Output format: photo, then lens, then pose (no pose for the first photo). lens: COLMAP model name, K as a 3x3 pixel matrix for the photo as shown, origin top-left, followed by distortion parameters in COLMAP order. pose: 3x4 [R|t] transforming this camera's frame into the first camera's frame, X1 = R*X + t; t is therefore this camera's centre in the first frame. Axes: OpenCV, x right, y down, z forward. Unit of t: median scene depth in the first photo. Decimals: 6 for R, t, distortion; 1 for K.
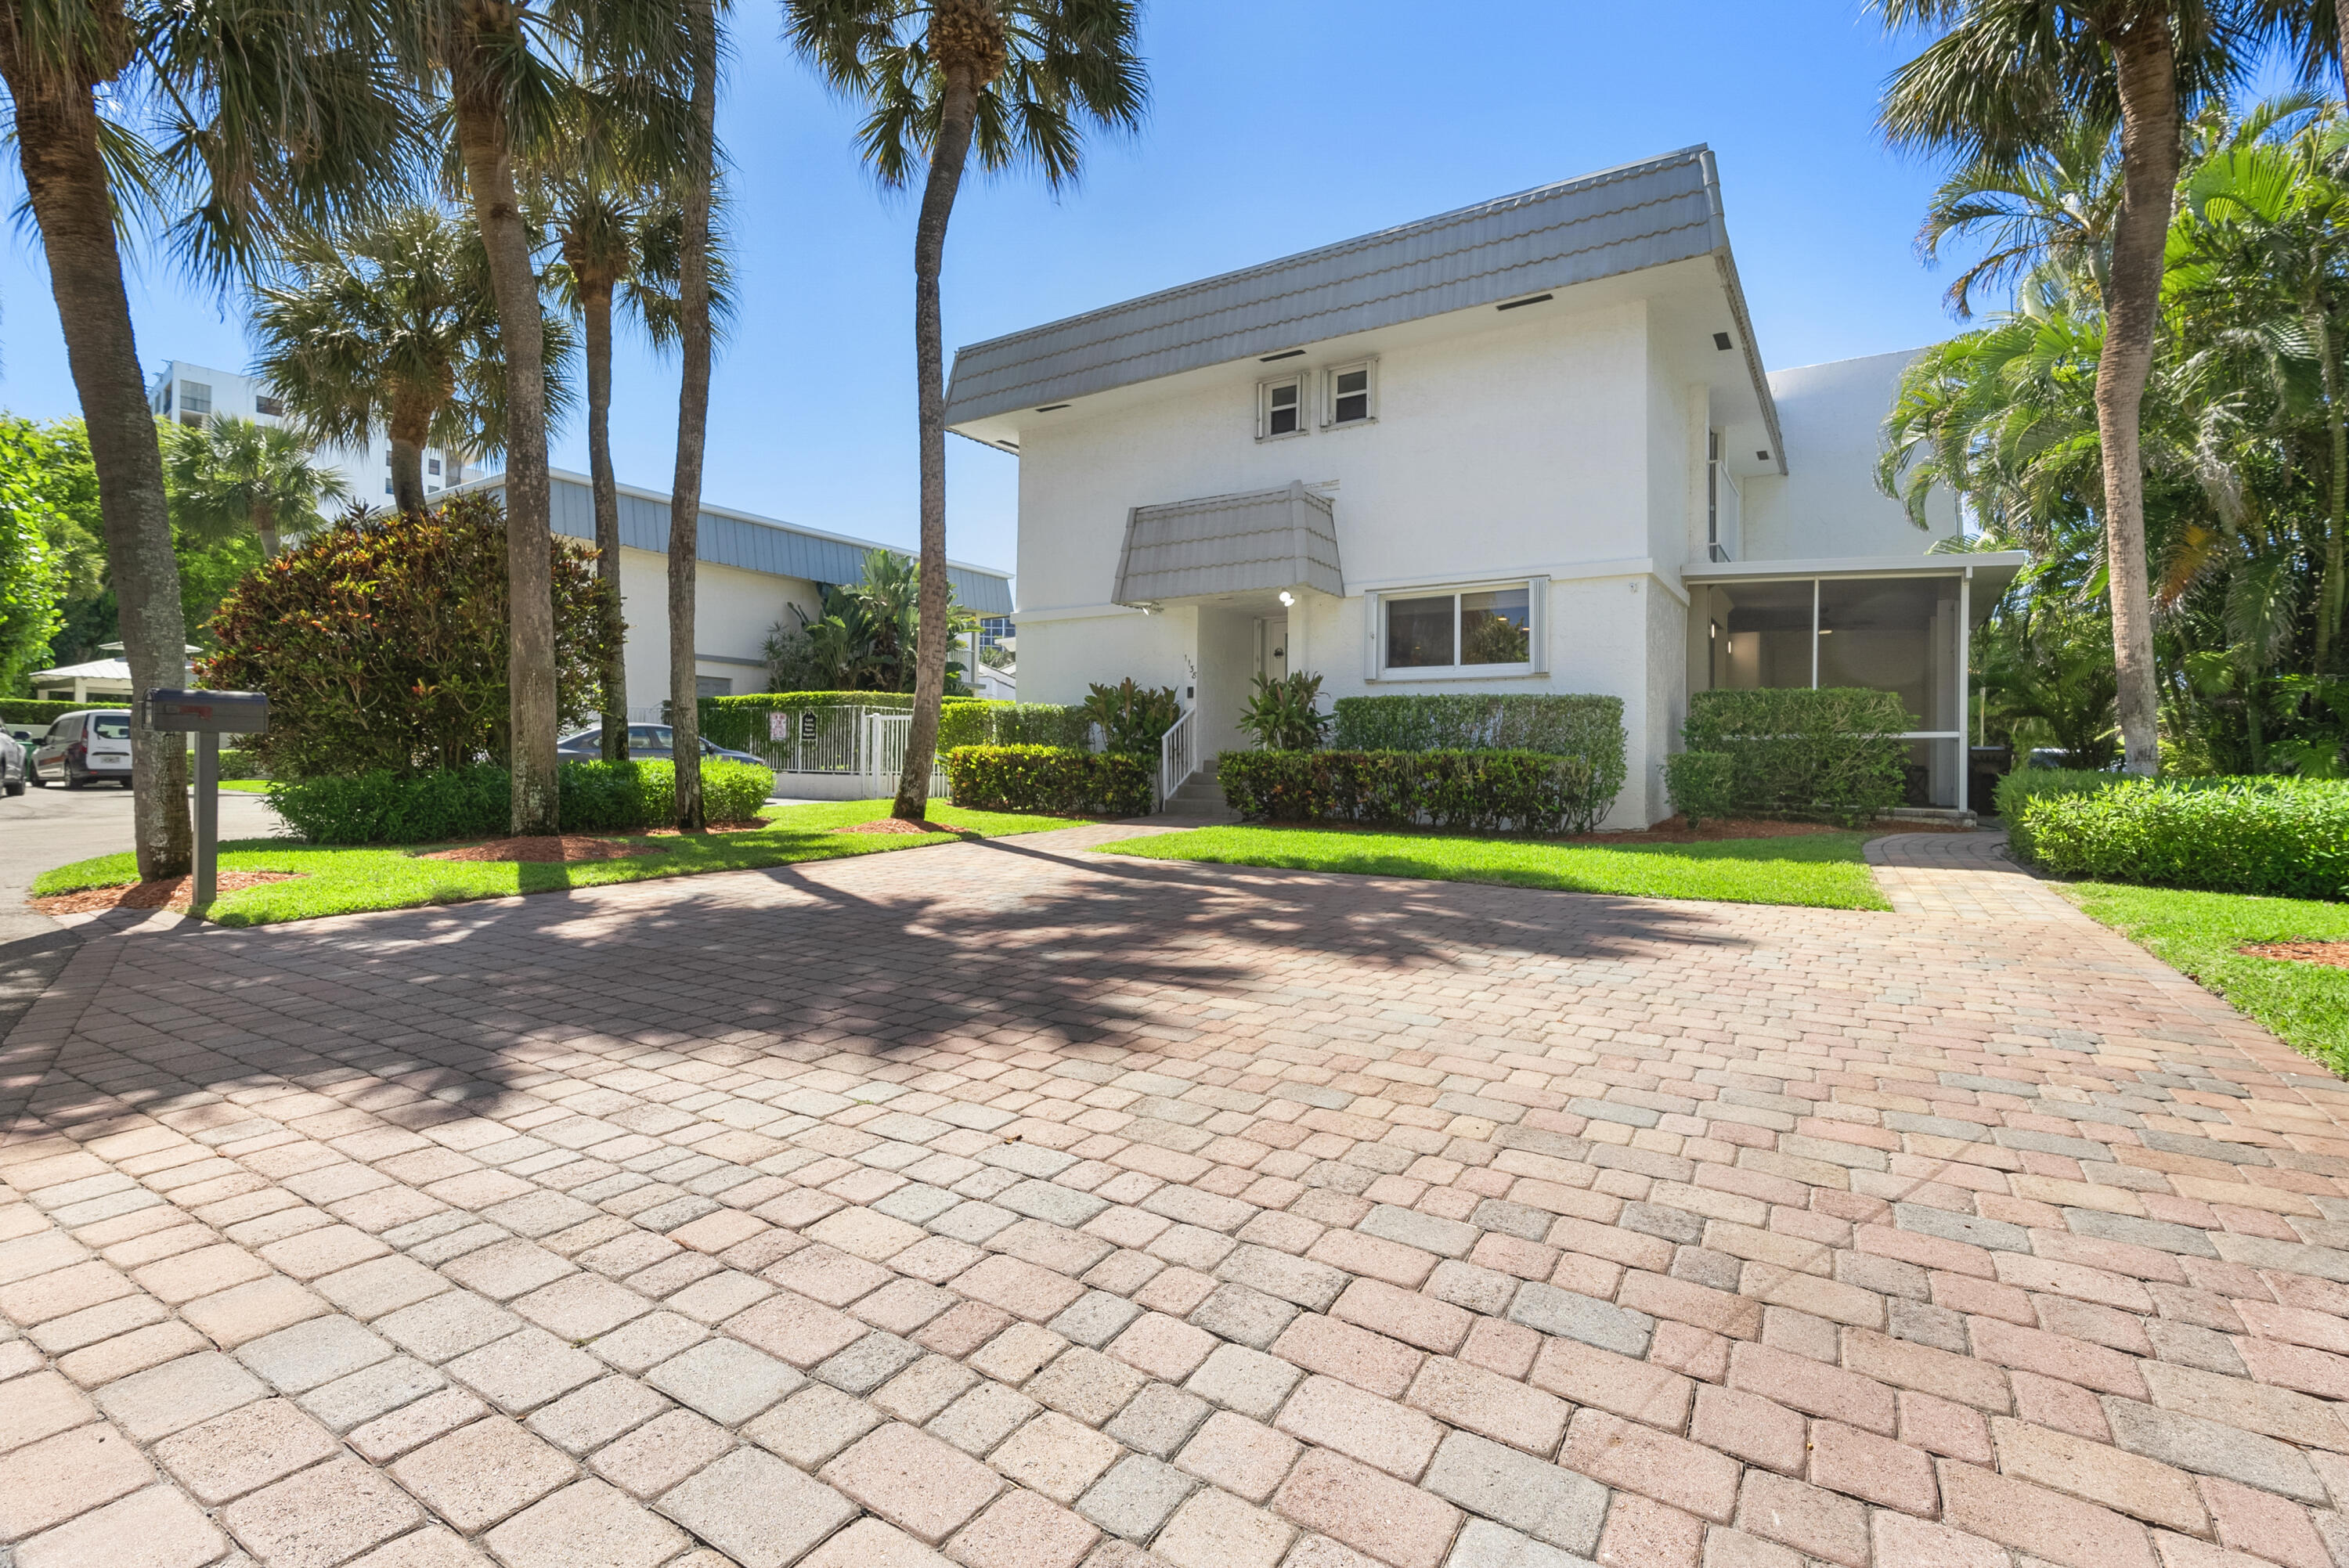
lens RADIAL K [[1055.5, 0, 1182.4], [0, 1055.5, 755.2], [0, 0, 1]] dist [-0.007709, 0.001465]
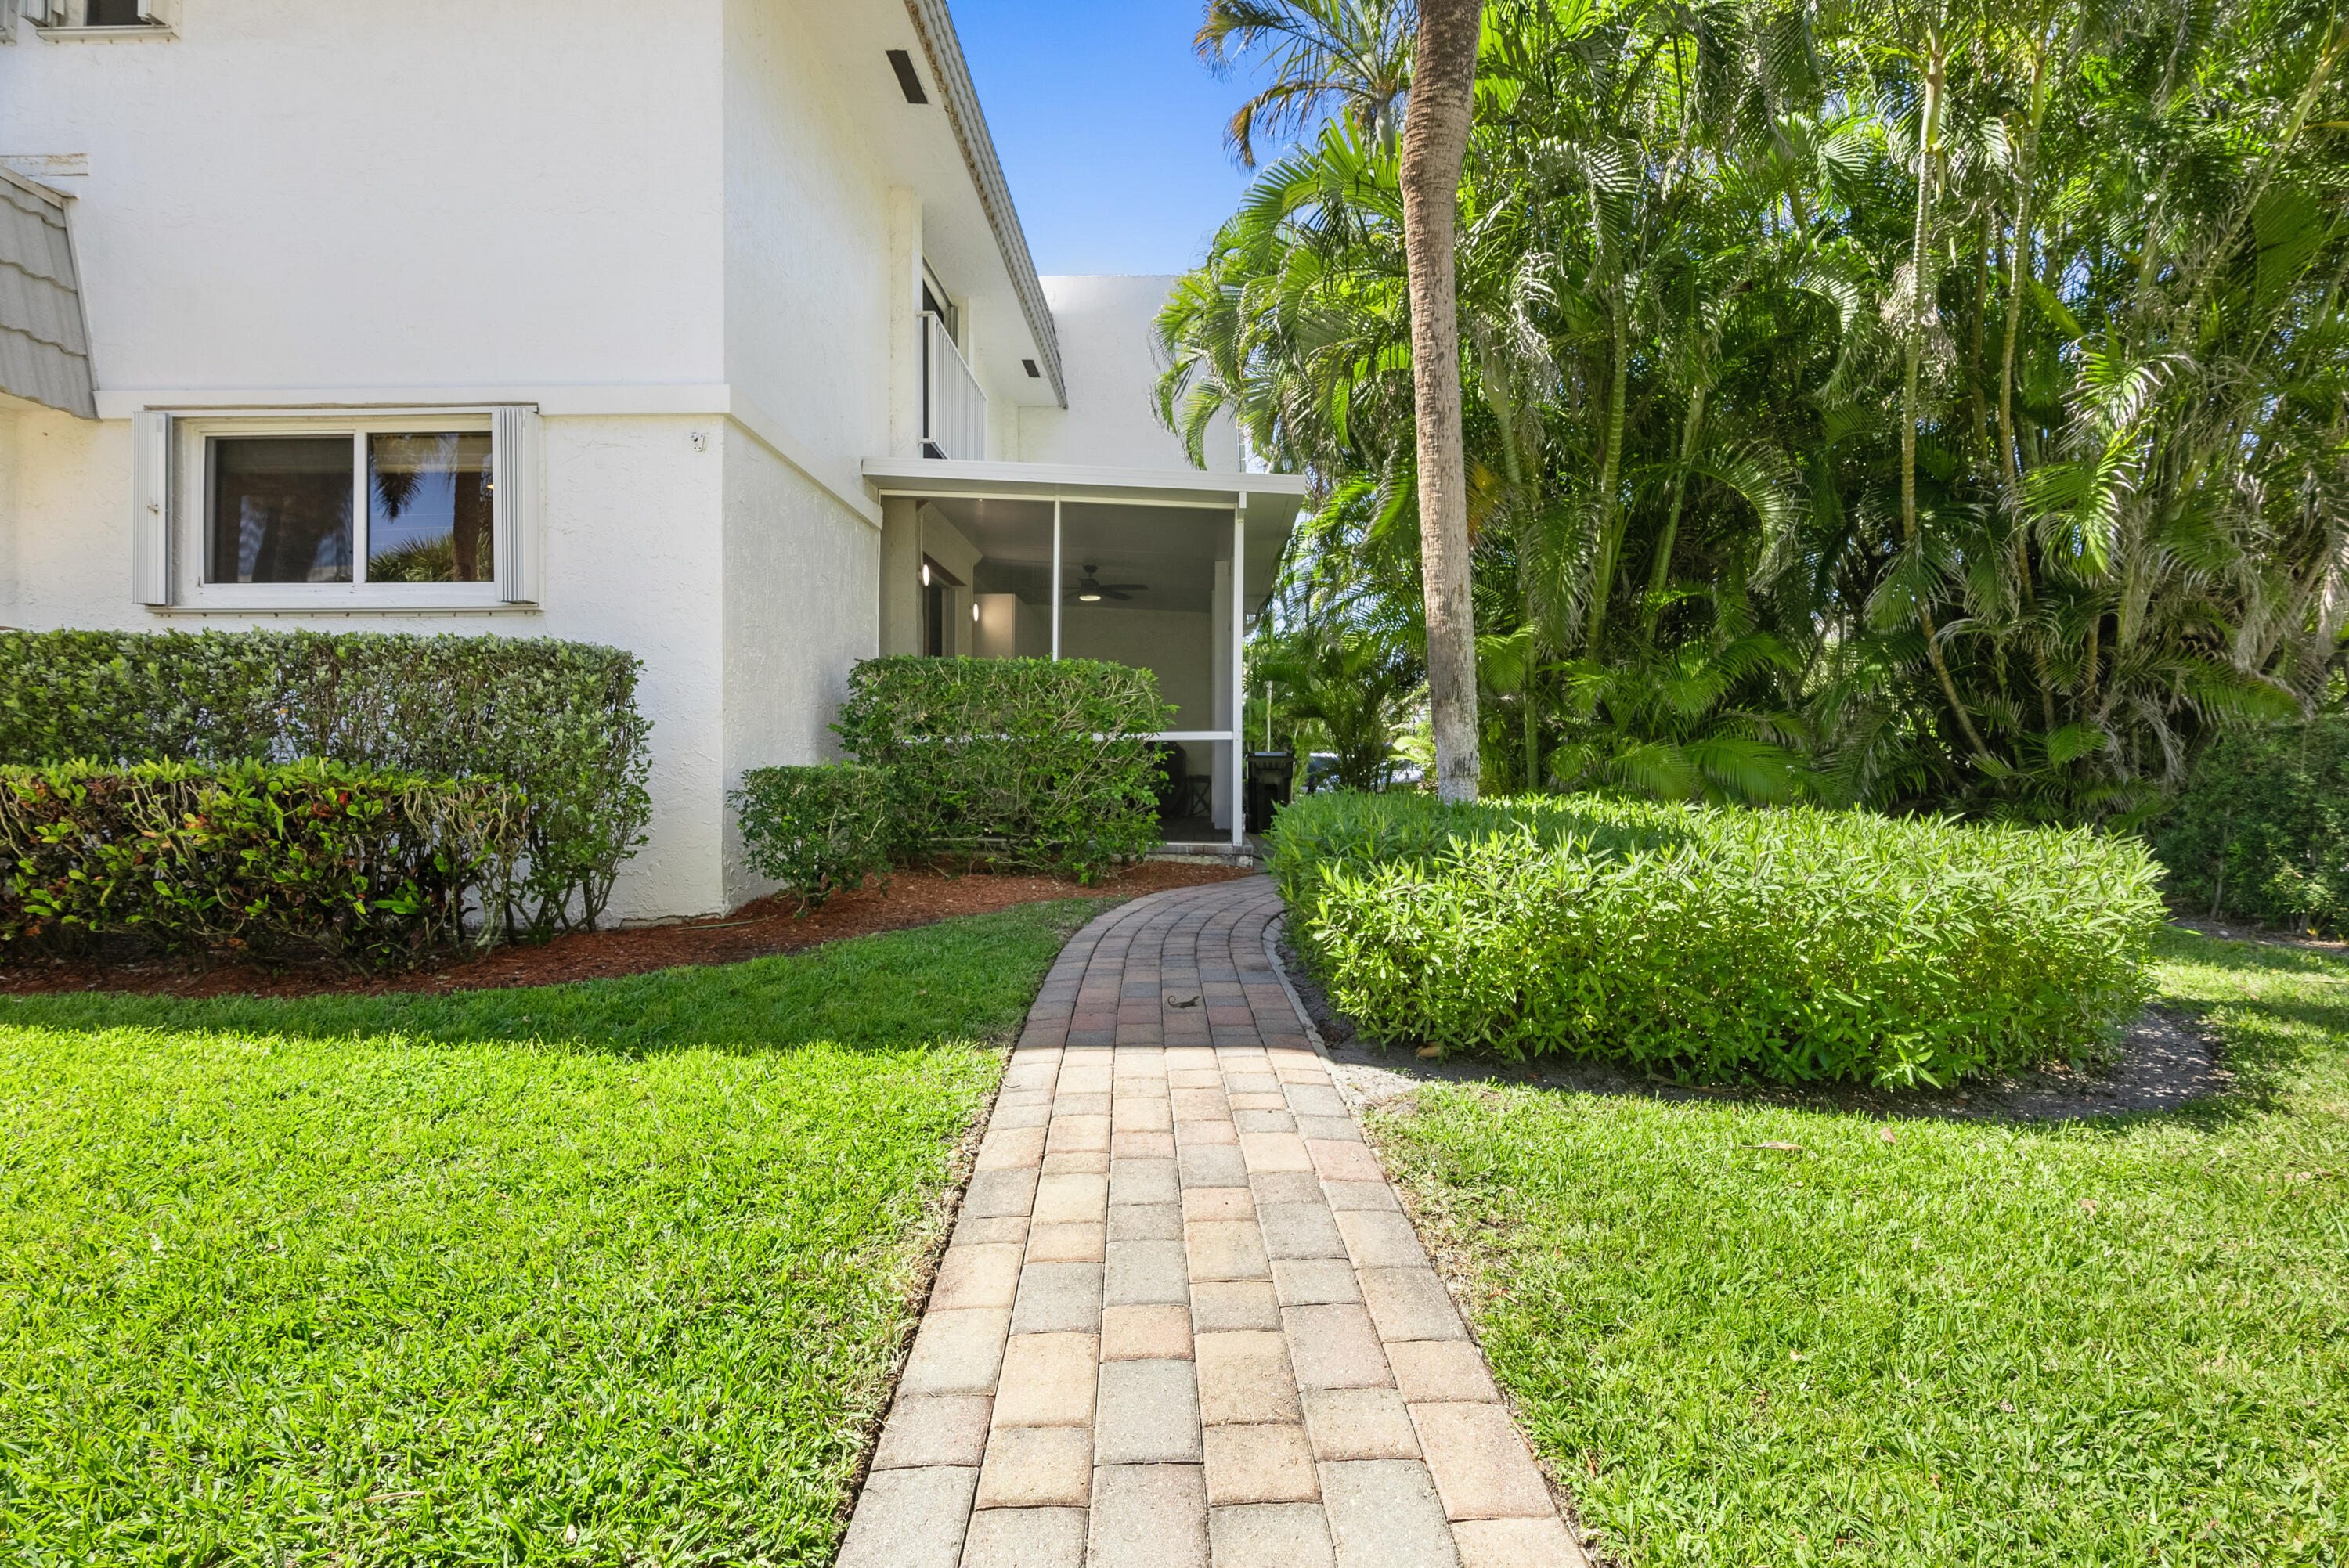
lens RADIAL K [[1055.5, 0, 1179.4], [0, 1055.5, 768.4], [0, 0, 1]] dist [-0.007709, 0.001465]
pose [[0.846930, -0.009236, 0.531624, 0.342471], [0.004141, 0.999933, 0.010774, -0.005559], [-0.531688, -0.006924, 0.846912, 0.433150]]
